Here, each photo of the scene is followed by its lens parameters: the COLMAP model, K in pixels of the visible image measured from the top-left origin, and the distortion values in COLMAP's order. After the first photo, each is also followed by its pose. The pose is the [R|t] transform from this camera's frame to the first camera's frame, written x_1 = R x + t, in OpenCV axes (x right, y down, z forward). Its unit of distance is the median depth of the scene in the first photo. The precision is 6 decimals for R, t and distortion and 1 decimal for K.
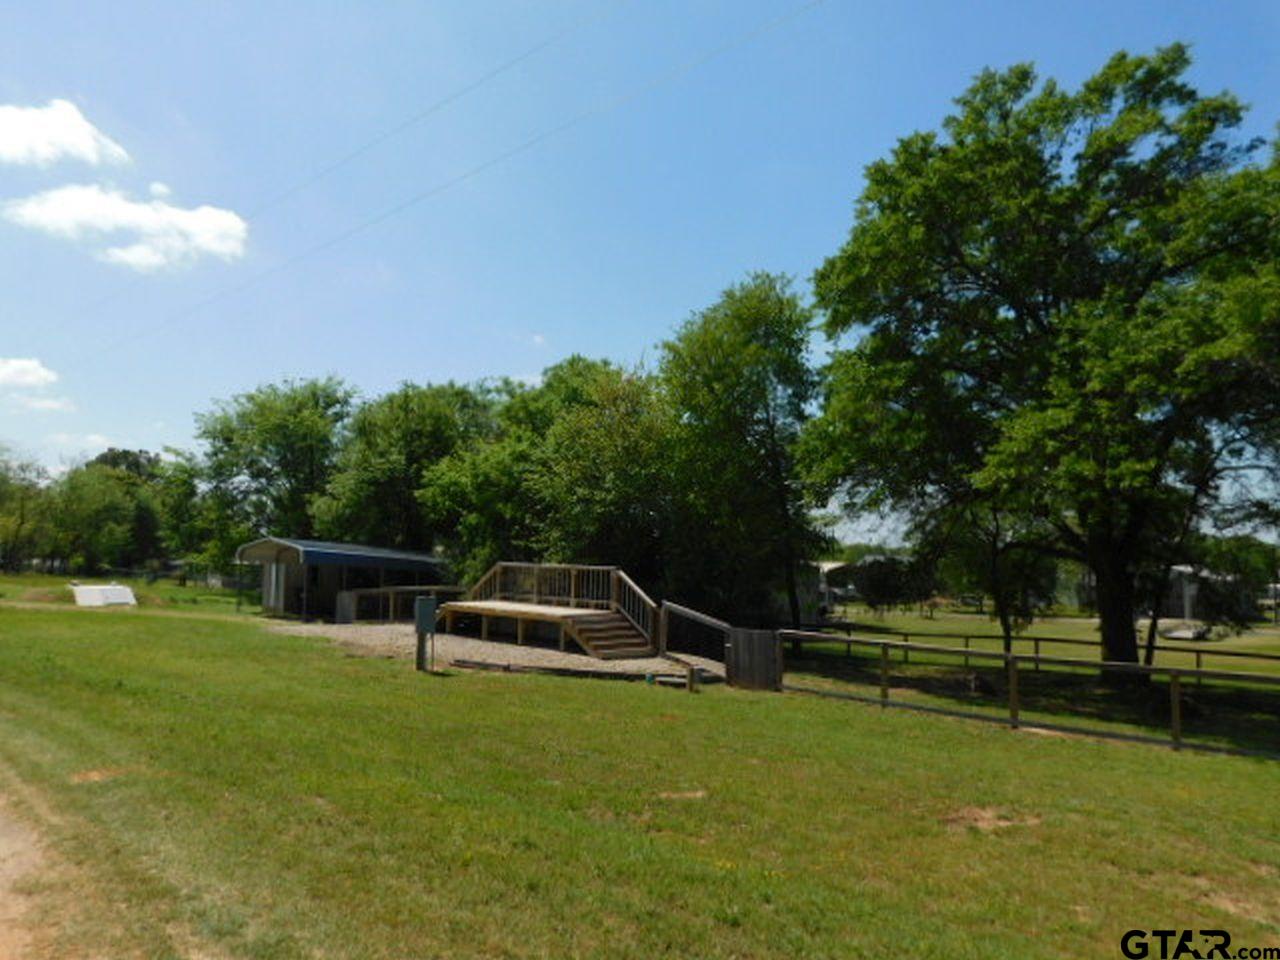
lens RADIAL K [[913.1, 0, 640.3], [0, 913.1, 428.4], [0, 0, 1]] dist [-0.048835, 0.052795]
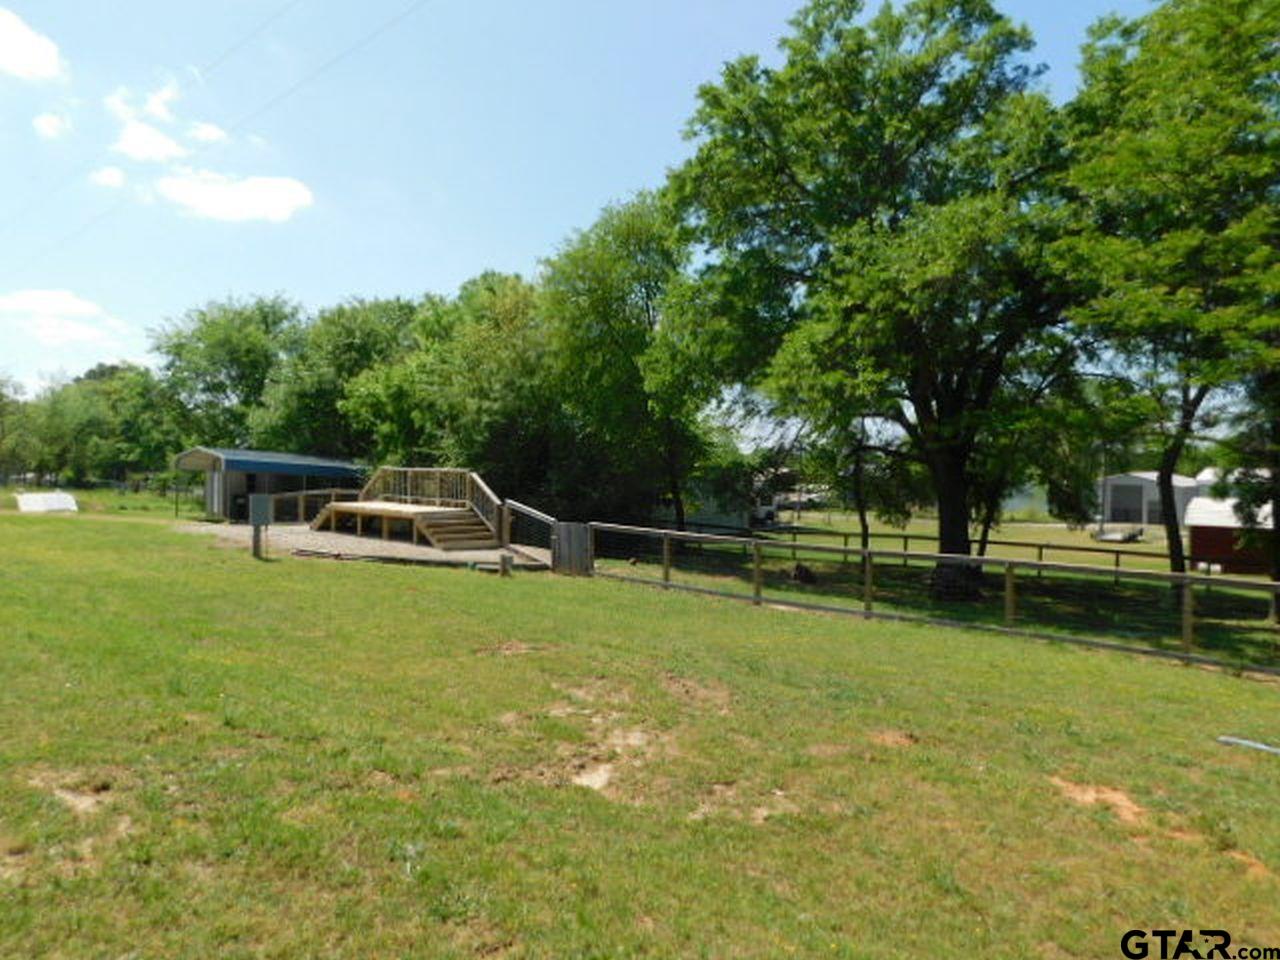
lens RADIAL K [[913.1, 0, 638.6], [0, 913.1, 443.0], [0, 0, 1]] dist [-0.048835, 0.052795]
pose [[0.999966, -0.005862, -0.005714, 0.133810], [0.006472, 0.993541, 0.113286, -0.001823], [0.005013, -0.113319, 0.993546, -0.061856]]
